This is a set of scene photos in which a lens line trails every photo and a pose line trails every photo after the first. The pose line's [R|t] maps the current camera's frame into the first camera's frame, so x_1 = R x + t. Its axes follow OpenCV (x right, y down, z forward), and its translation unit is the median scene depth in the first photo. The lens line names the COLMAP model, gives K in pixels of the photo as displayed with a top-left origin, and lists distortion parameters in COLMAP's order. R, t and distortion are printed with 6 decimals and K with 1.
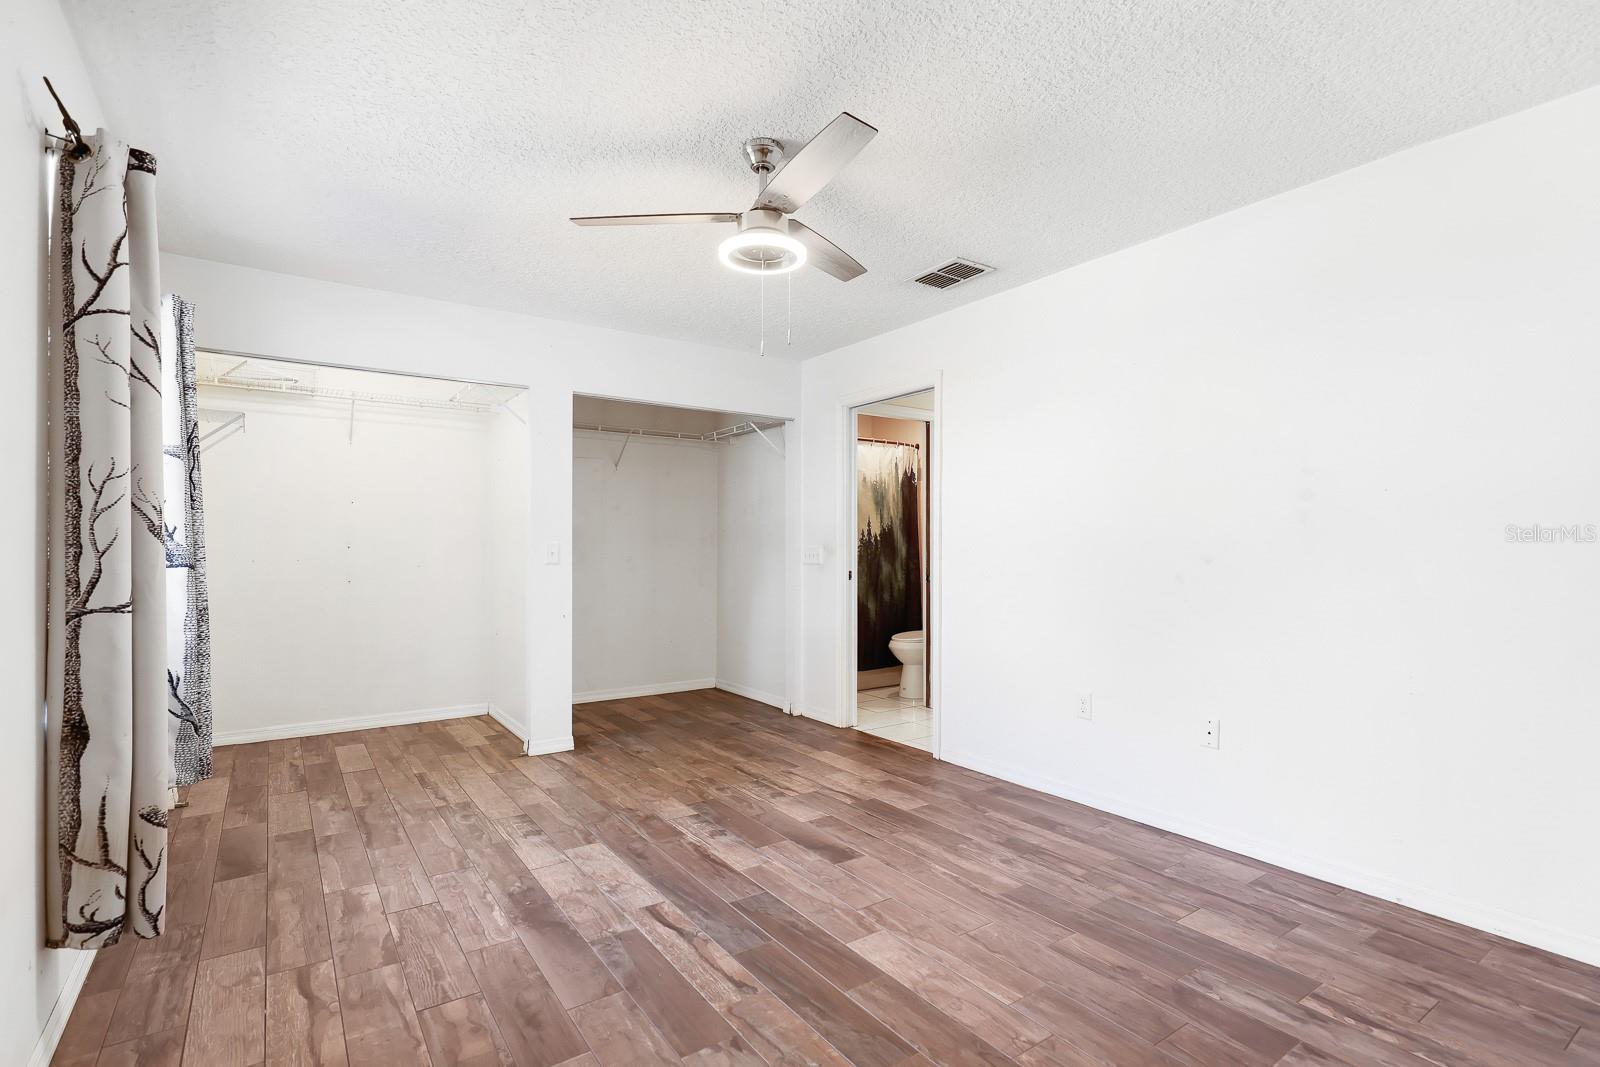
lens RADIAL K [[753.8, 0, 800.0], [0, 753.8, 533.5], [0, 0, 1]] dist [-0.000043, -0.000355]
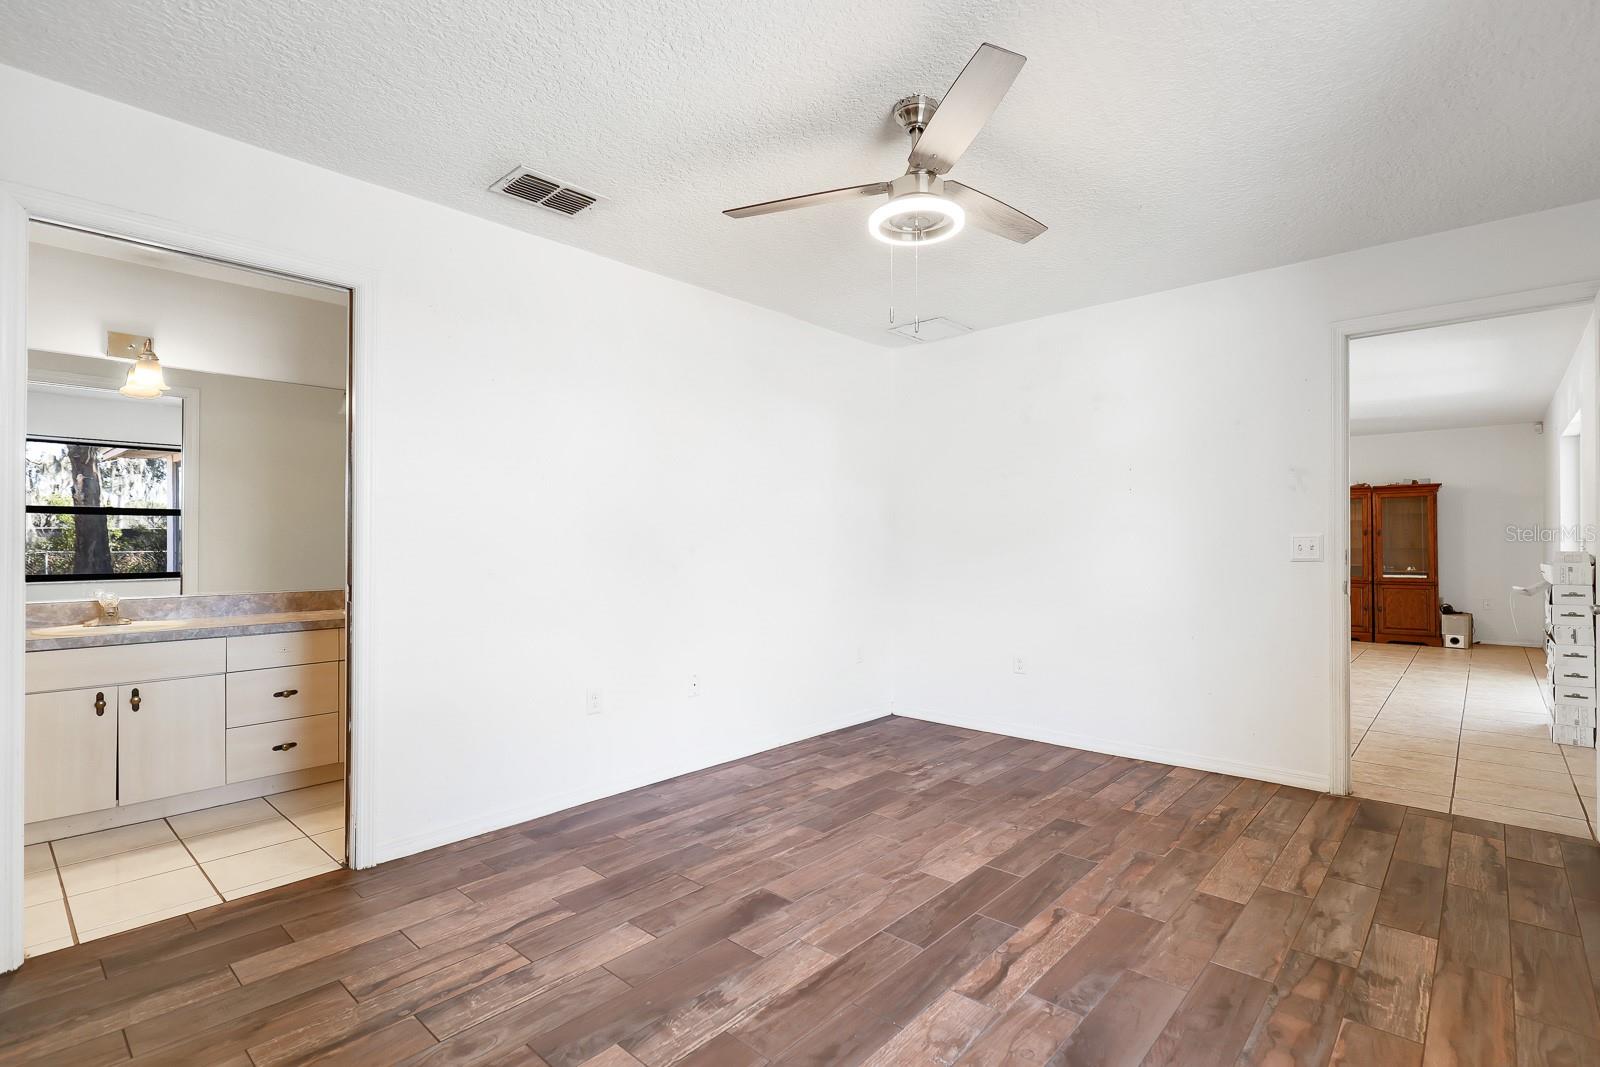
lens RADIAL K [[753.8, 0, 800.0], [0, 753.8, 533.5], [0, 0, 1]] dist [-0.000043, -0.000355]
pose [[-0.215480, 0.010623, 0.976450, -0.896683], [-0.016057, 0.999767, -0.014420, 0.022820], [-0.976376, -0.018787, -0.215259, 1.300601]]
